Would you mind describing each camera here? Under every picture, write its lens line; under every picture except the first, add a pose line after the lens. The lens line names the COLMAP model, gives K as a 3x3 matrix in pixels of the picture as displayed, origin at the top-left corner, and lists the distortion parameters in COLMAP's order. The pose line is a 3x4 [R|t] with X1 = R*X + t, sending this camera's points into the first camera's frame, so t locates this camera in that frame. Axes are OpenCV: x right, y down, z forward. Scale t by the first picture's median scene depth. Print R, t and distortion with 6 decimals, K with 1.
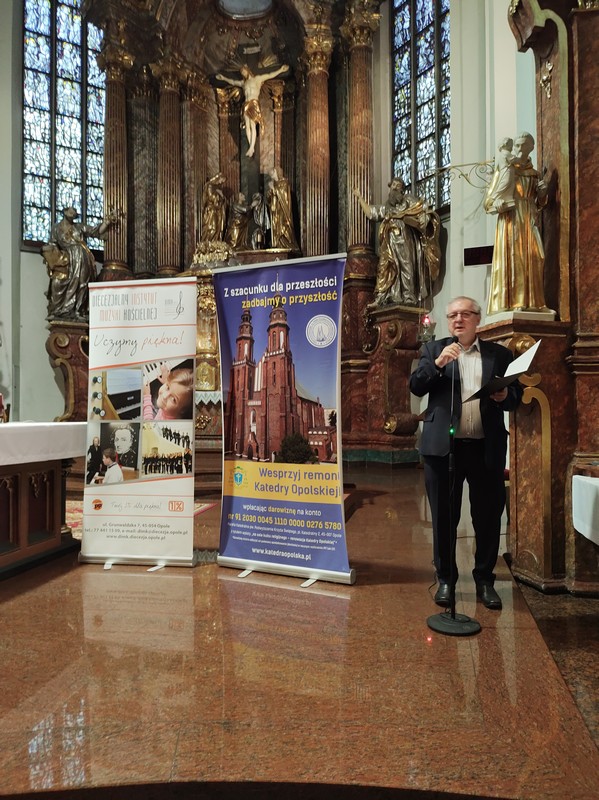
lens RADIAL K [[587.4, 0, 298.5], [0, 587.4, 402.5], [0, 0, 1]] dist [0.054600, -0.057221]
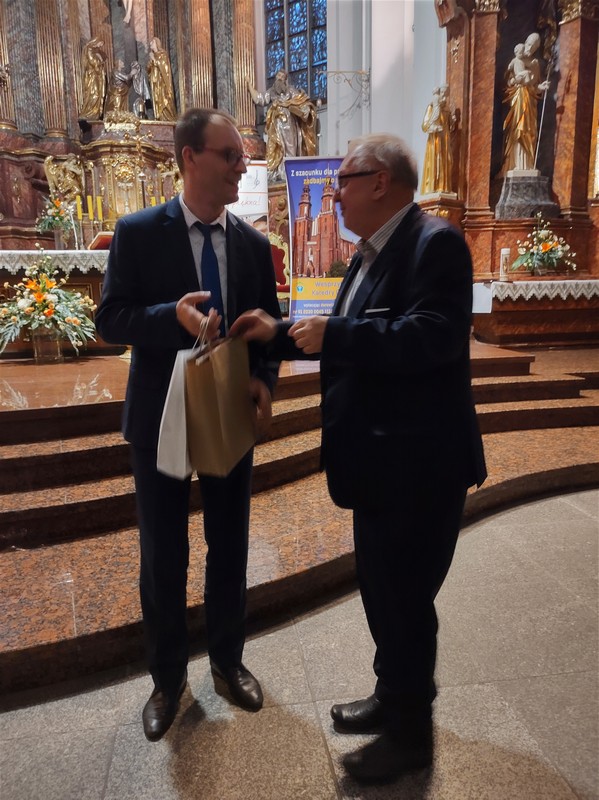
lens RADIAL K [[591.7, 0, 297.1], [0, 591.7, 403.0], [0, 0, 1]] dist [0.055164, -0.061111]
pose [[0.933752, -0.077224, 0.349489, -0.286593], [0.007234, 0.980319, 0.197285, 0.044064], [-0.357846, -0.181687, 0.915934, -0.248119]]
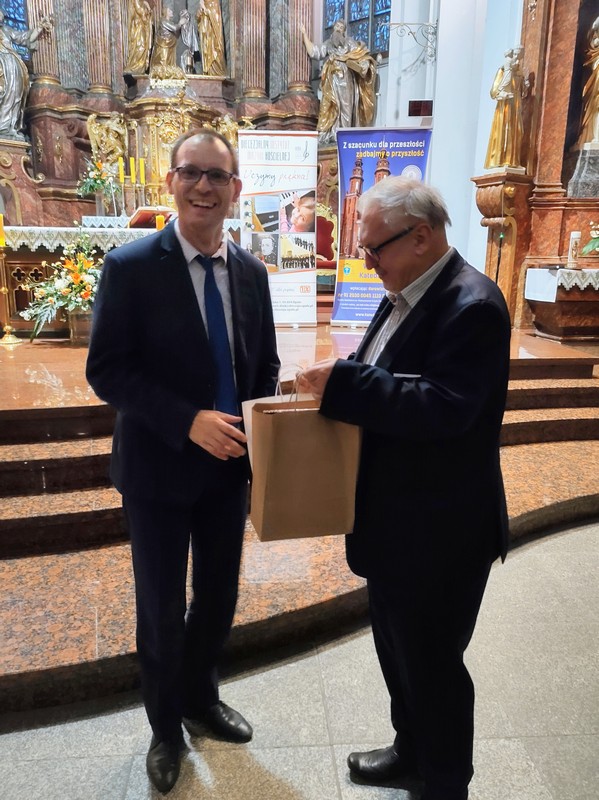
lens RADIAL K [[622.0, 0, 295.9], [0, 622.0, 406.0], [0, 0, 1]] dist [0.058562, -0.063525]
pose [[0.959642, -0.052998, 0.276184, -0.281644], [-0.018678, 0.967902, 0.250633, 0.023944], [-0.280602, -0.245676, 0.927850, -0.245945]]
